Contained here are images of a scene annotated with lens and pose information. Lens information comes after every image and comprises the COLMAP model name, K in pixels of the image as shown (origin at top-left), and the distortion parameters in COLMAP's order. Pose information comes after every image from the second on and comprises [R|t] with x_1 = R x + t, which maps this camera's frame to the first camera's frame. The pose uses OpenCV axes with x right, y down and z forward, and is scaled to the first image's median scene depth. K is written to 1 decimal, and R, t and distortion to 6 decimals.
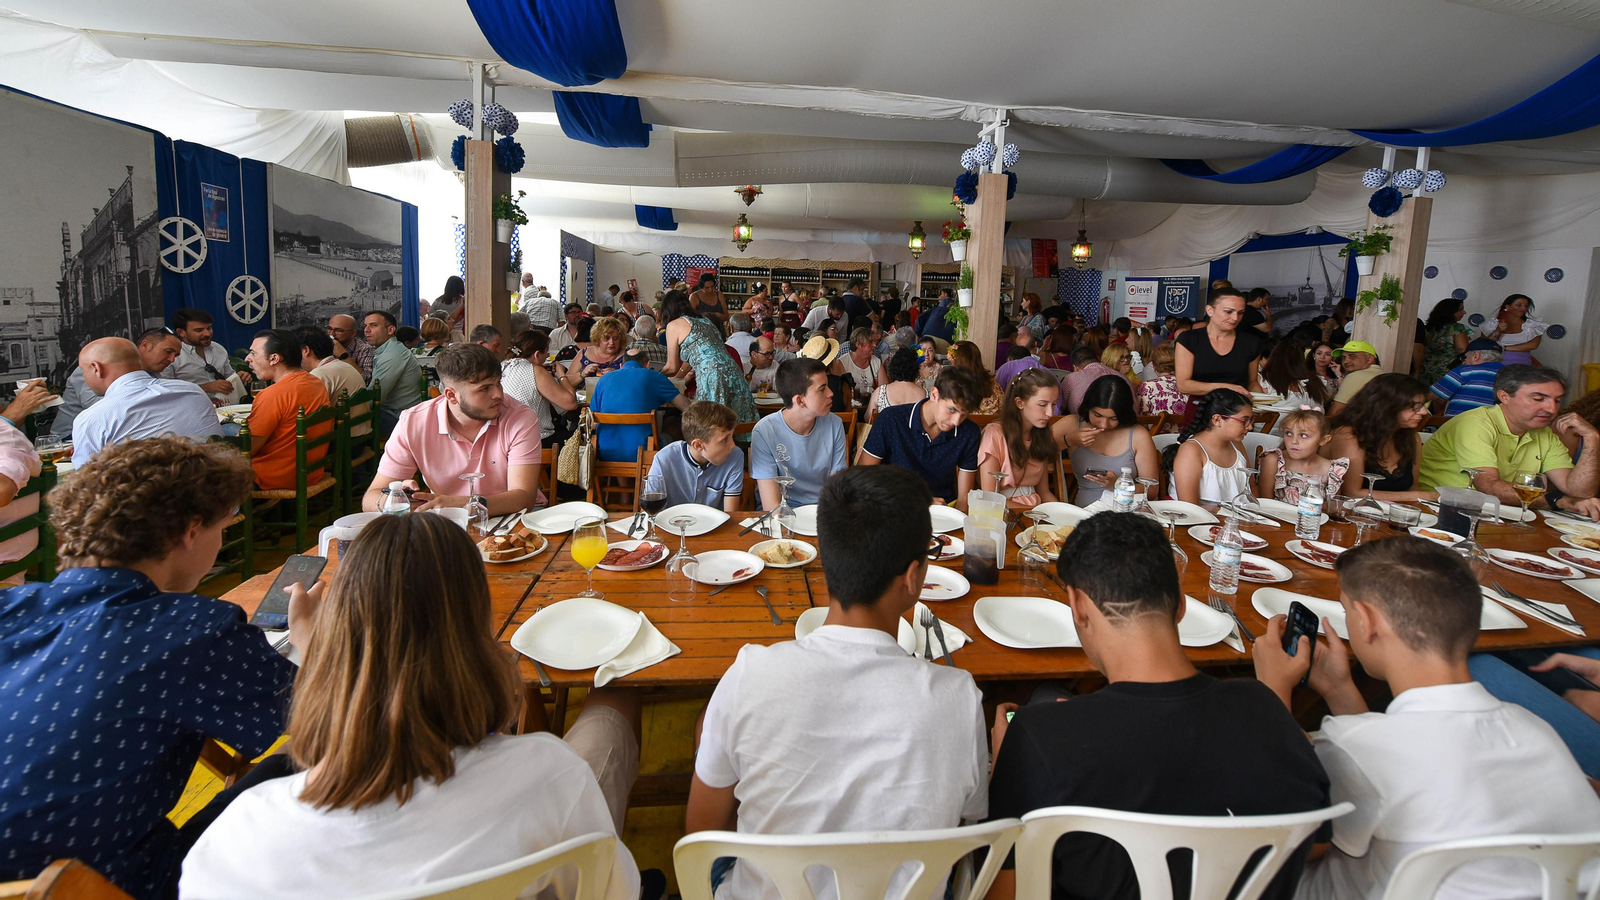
lens RADIAL K [[665.2, 0, 800.0], [0, 665.2, 450.0], [0, 0, 1]] dist [-0.000481, -0.000228]
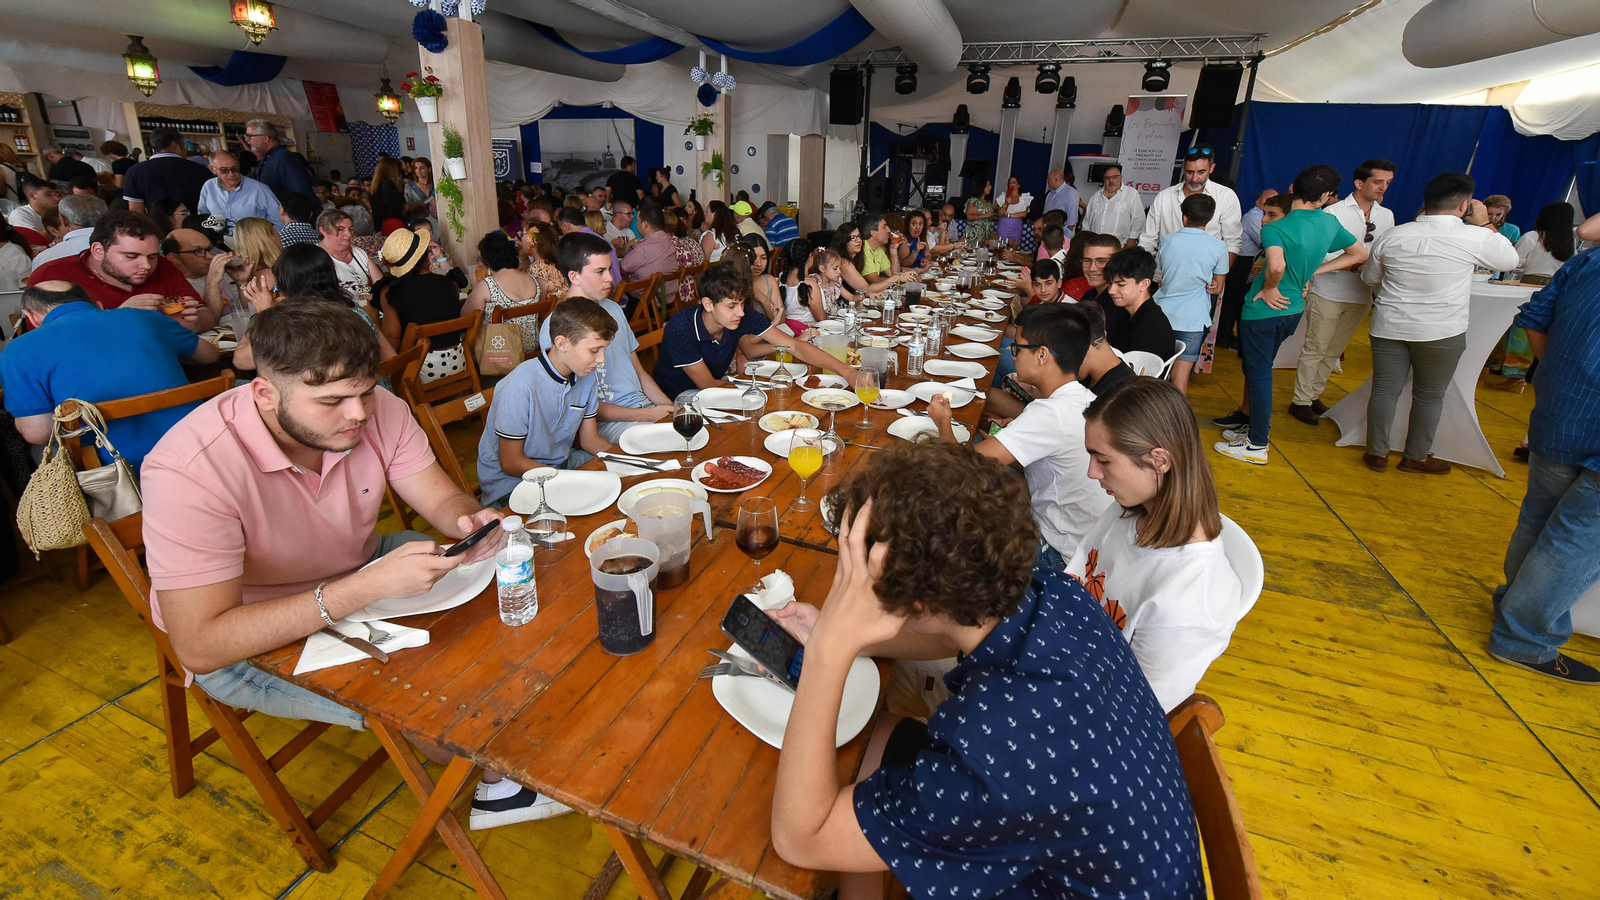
lens RADIAL K [[630.9, 0, 800.0], [0, 630.9, 450.0], [0, 0, 1]] dist [-0.002517, -0.000445]
pose [[0.443375, -0.366703, 0.817892, -0.260973], [0.179976, 0.930322, 0.319547, -0.044038], [-0.878081, 0.005522, 0.478480, 0.130810]]
